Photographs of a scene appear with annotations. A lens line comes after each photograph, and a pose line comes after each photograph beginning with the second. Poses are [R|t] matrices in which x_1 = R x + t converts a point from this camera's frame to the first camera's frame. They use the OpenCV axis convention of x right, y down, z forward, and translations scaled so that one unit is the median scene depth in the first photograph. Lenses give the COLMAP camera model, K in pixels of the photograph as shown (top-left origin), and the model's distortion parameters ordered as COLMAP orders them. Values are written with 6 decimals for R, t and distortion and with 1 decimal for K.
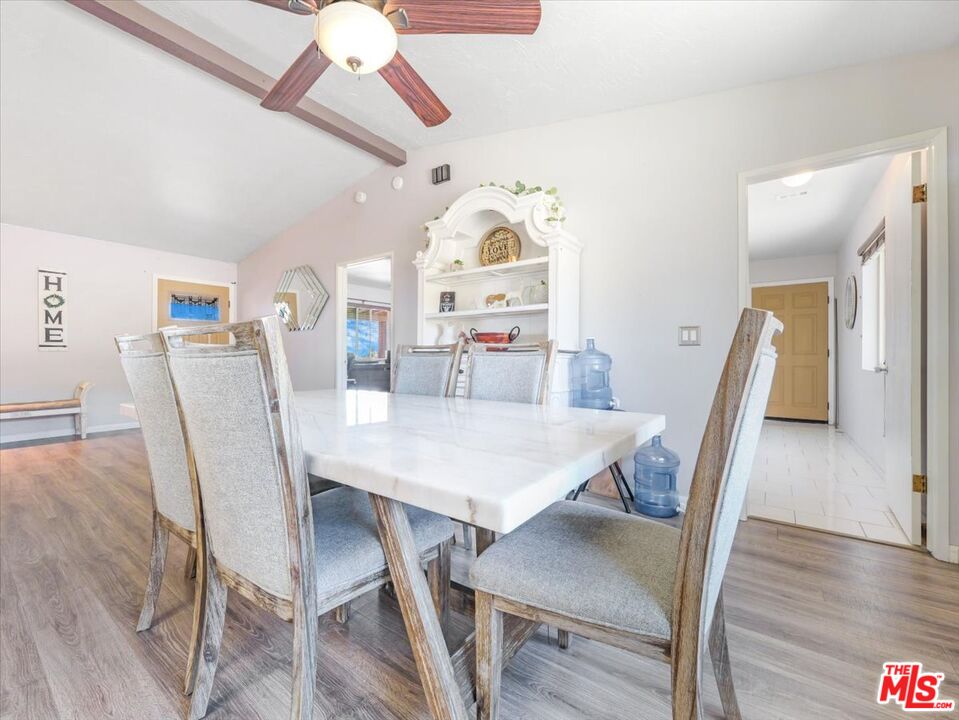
lens RADIAL K [[400.5, 0, 479.5], [0, 400.5, 360.0], [0, 0, 1]] dist [0.000579, -0.000191]
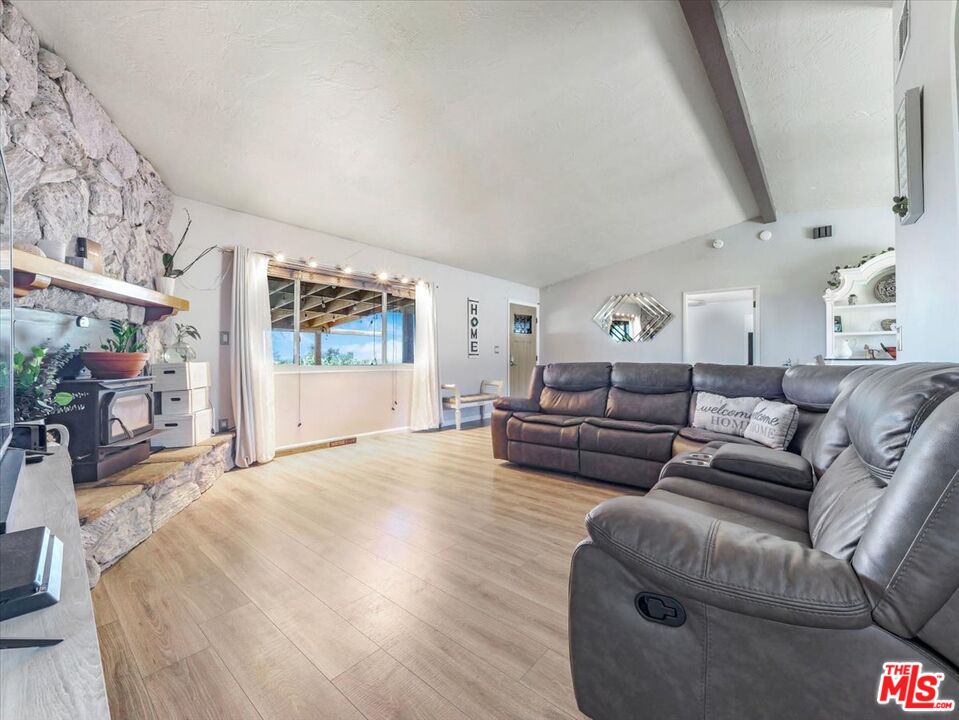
lens RADIAL K [[400.5, 0, 479.5], [0, 400.5, 360.0], [0, 0, 1]] dist [0.000579, -0.000191]
pose [[0.997046, 0.003327, -0.076738, -0.949926], [-0.003443, 0.999993, -0.001383, -0.014629], [0.076733, 0.001643, 0.997050, -0.376488]]
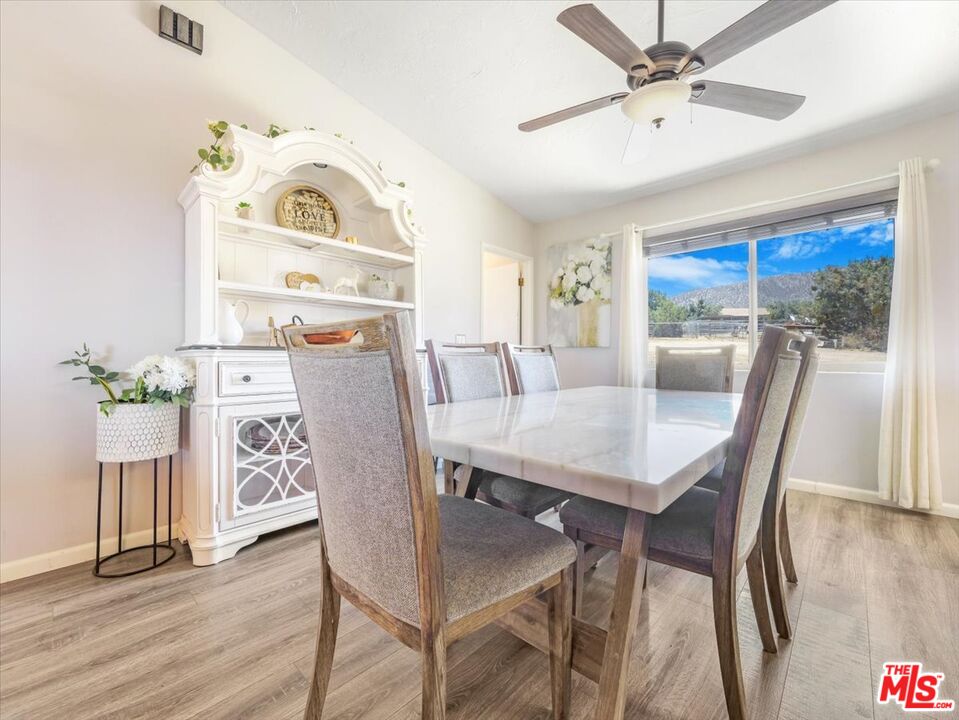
lens RADIAL K [[400.5, 0, 479.5], [0, 400.5, 360.0], [0, 0, 1]] dist [0.000579, -0.000191]
pose [[0.120331, -0.005262, 0.992720, -0.492798], [0.007269, 0.999964, 0.004419, -0.000365], [-0.992707, 0.006685, 0.120365, 0.424468]]
